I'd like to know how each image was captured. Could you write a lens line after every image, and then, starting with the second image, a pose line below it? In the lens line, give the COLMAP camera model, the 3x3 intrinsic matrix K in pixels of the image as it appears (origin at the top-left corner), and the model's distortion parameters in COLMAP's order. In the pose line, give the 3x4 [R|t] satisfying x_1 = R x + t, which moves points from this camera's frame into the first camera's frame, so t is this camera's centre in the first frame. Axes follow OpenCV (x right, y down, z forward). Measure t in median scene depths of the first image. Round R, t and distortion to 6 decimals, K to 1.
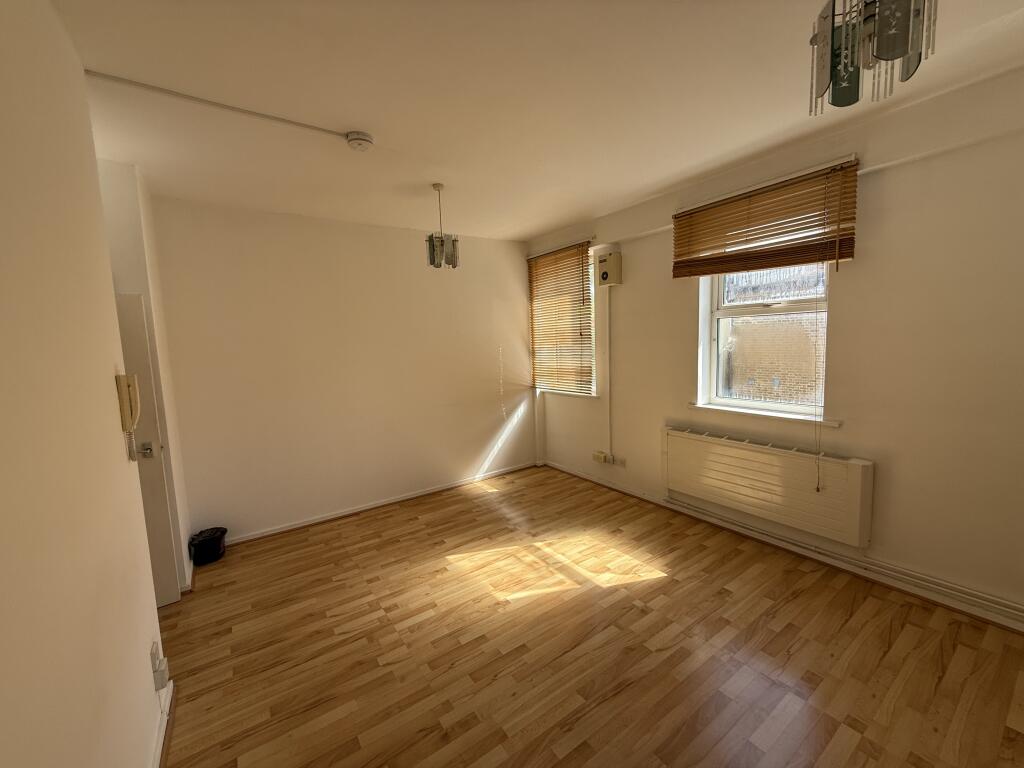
lens RADIAL K [[408.3, 0, 510.3], [0, 408.3, 384.8], [0, 0, 1]] dist [0.000108, 0.000049]
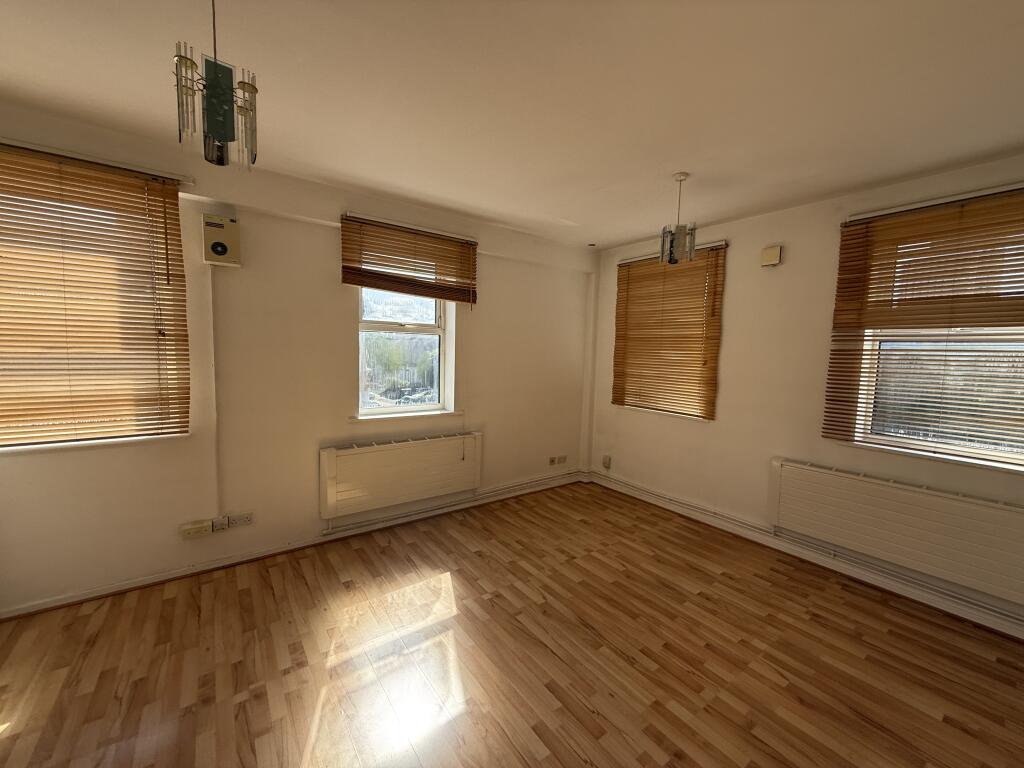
lens RADIAL K [[408.3, 0, 511.0], [0, 408.3, 383.0], [0, 0, 1]] dist [0.000108, 0.000049]
pose [[-0.027408, -0.044192, 0.998647, -0.560267], [0.082036, 0.995553, 0.046307, -0.051733], [-0.996252, 0.083194, -0.023660, 0.697292]]
